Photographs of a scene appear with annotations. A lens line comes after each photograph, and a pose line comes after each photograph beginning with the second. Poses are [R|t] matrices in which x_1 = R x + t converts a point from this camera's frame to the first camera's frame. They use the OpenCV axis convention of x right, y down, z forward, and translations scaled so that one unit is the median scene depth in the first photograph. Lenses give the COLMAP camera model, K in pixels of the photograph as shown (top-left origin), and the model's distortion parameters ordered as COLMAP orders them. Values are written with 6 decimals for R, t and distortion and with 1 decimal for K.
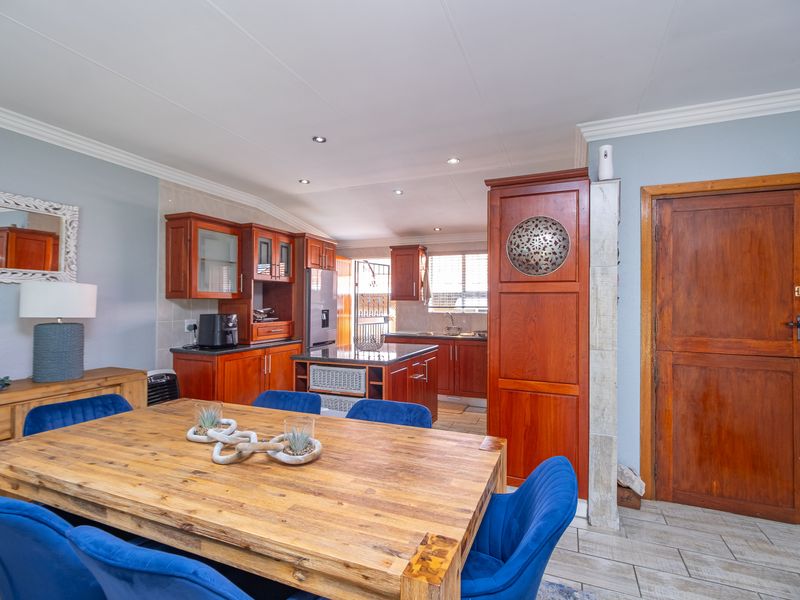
lens RADIAL K [[393.0, 0, 401.9], [0, 393.0, 298.3], [0, 0, 1]] dist [-0.000308, -0.000422]
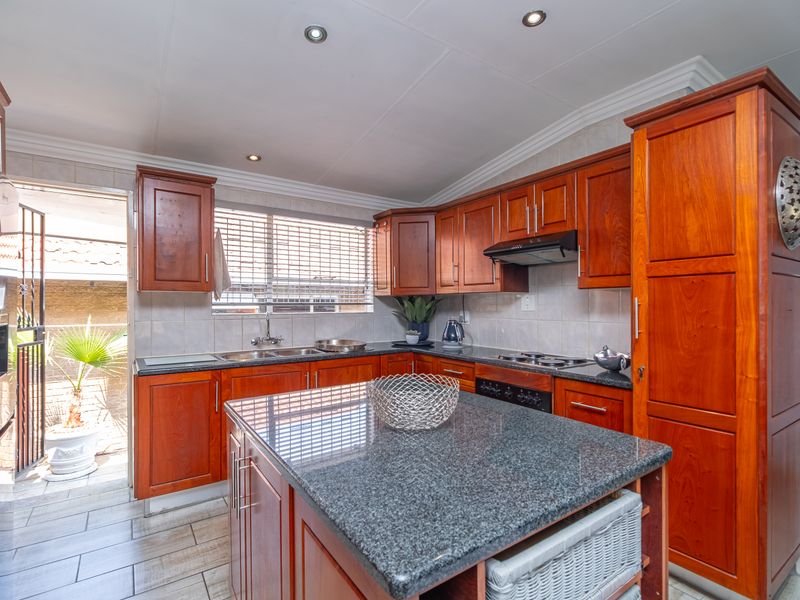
lens RADIAL K [[393.0, 0, 401.9], [0, 393.0, 298.3], [0, 0, 1]] dist [-0.000308, -0.000422]
pose [[0.534382, 0.000574, 0.845243, -0.233797], [-0.003587, 0.999992, 0.001589, 0.010128], [-0.845235, -0.003881, 0.534380, 0.526632]]
